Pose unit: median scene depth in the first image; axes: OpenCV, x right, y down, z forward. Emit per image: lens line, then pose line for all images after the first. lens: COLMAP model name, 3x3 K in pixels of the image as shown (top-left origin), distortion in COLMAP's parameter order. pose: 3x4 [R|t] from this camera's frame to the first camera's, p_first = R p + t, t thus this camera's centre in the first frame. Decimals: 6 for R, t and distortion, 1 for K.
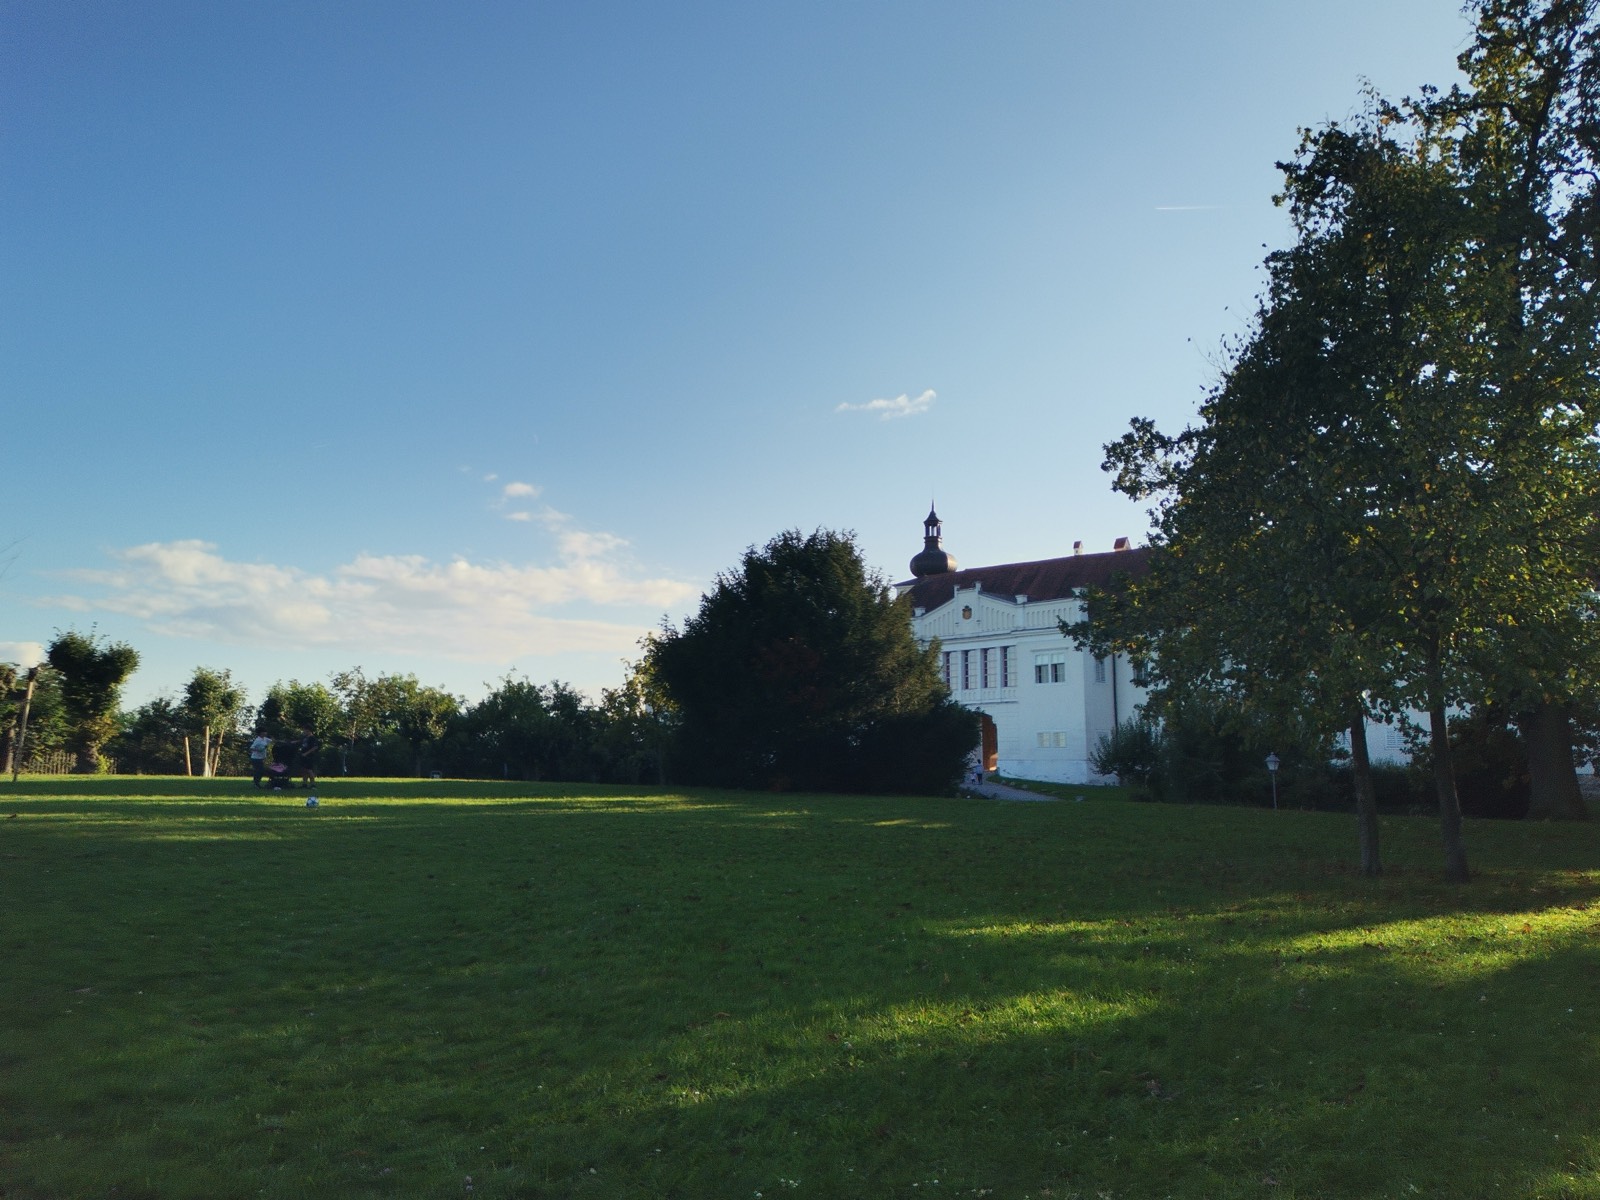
lens RADIAL K [[1256.9, 0, 789.5], [0, 1256.9, 599.4], [0, 0, 1]] dist [0.099094, 0.000983]
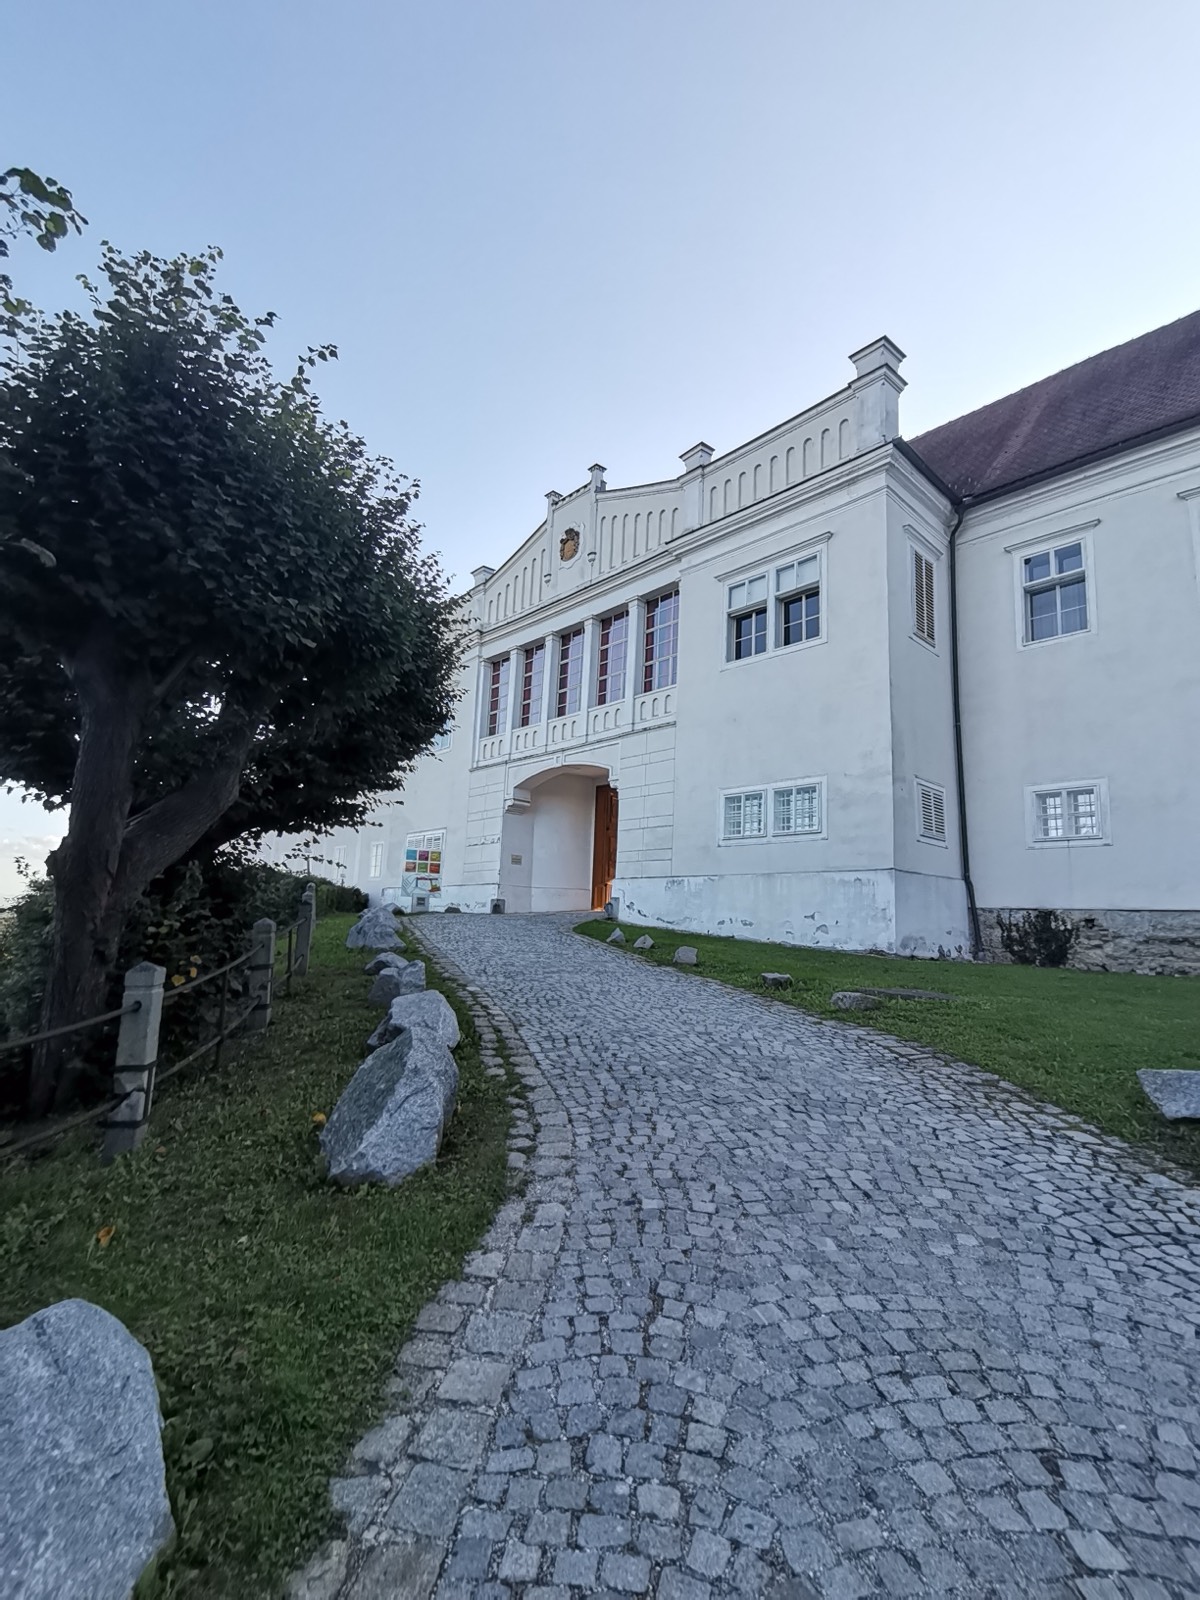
lens RADIAL K [[794.7, 0, 608.4], [0, 794.7, 815.3], [0, 0, 1]] dist [0.002413, 0.000180]
pose [[0.994154, 0.050408, 0.095483, 0.140076], [-0.049865, 0.998723, -0.008070, 0.111353], [-0.095768, 0.003261, 0.995398, 0.767813]]
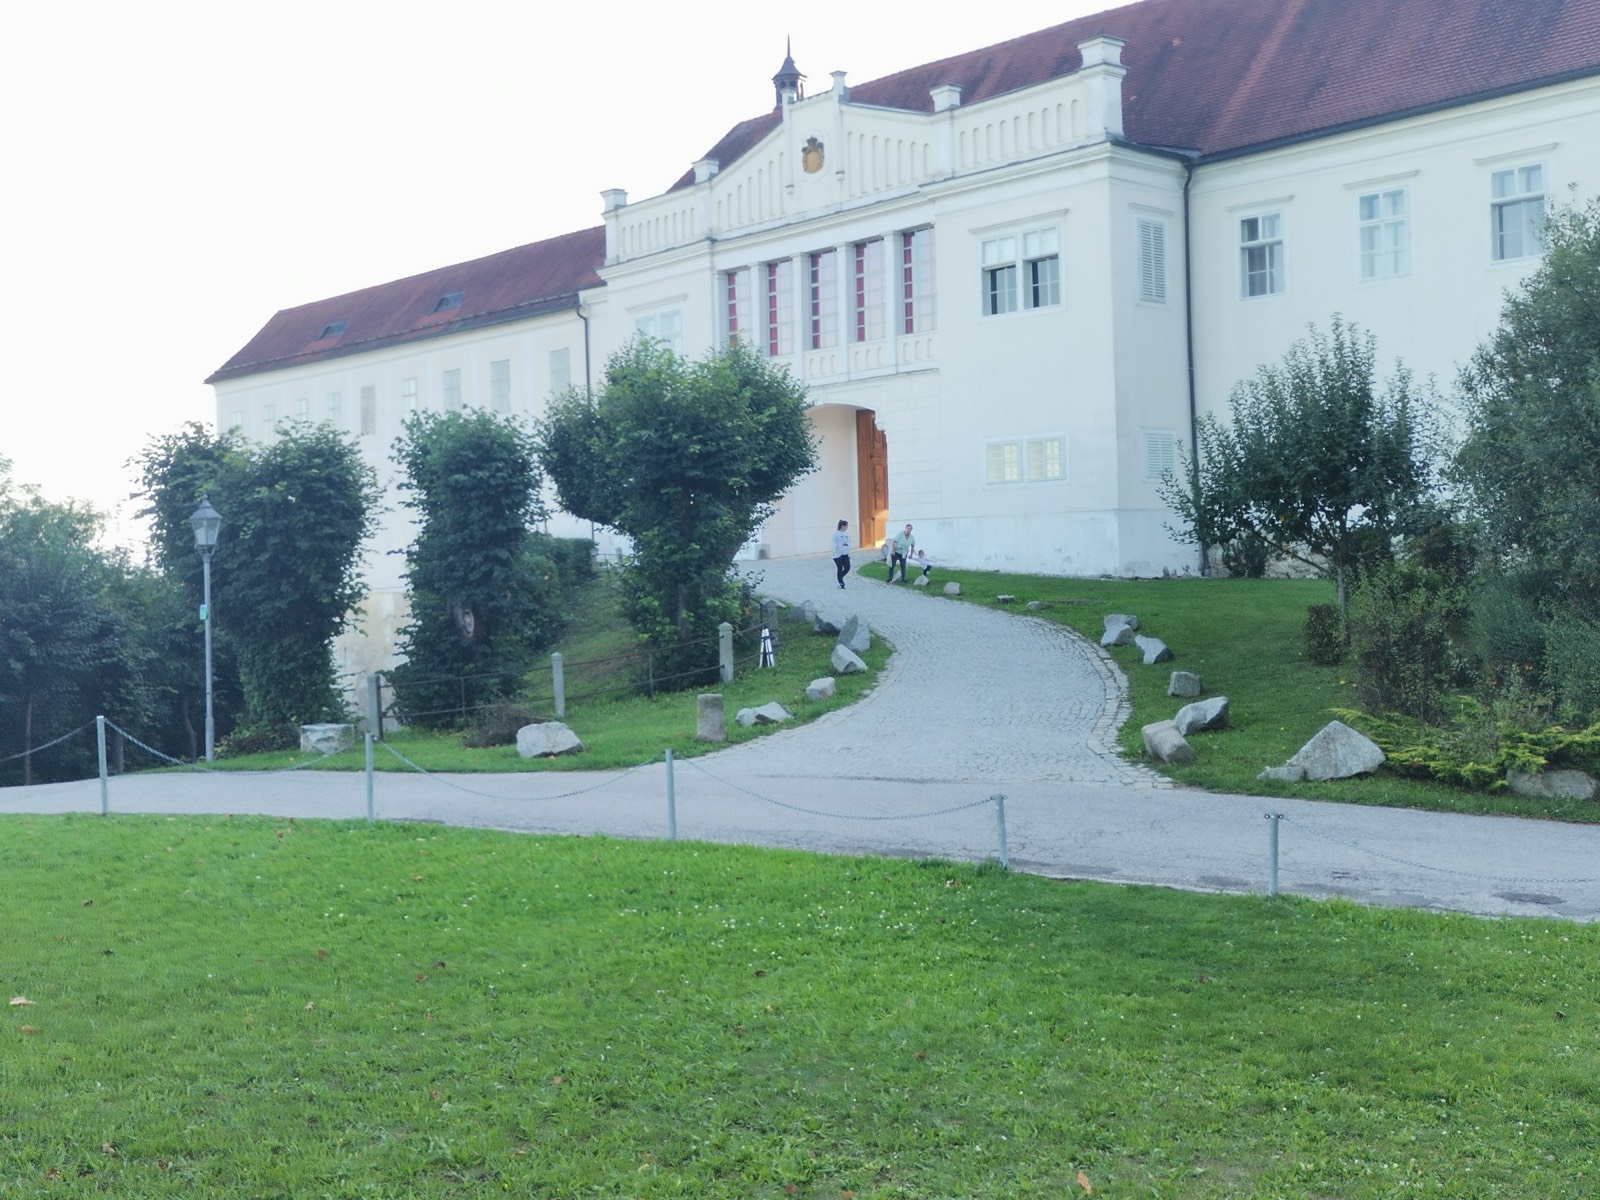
lens RADIAL K [[1629.5, 0, 806.8], [0, 1629.5, 595.5], [0, 0, 1]] dist [-0.012567, 0.000000]
pose [[0.996194, -0.032931, 0.080699, 0.098136], [0.019655, 0.986907, 0.160090, 0.068953], [-0.084915, -0.157894, 0.983798, 0.501239]]
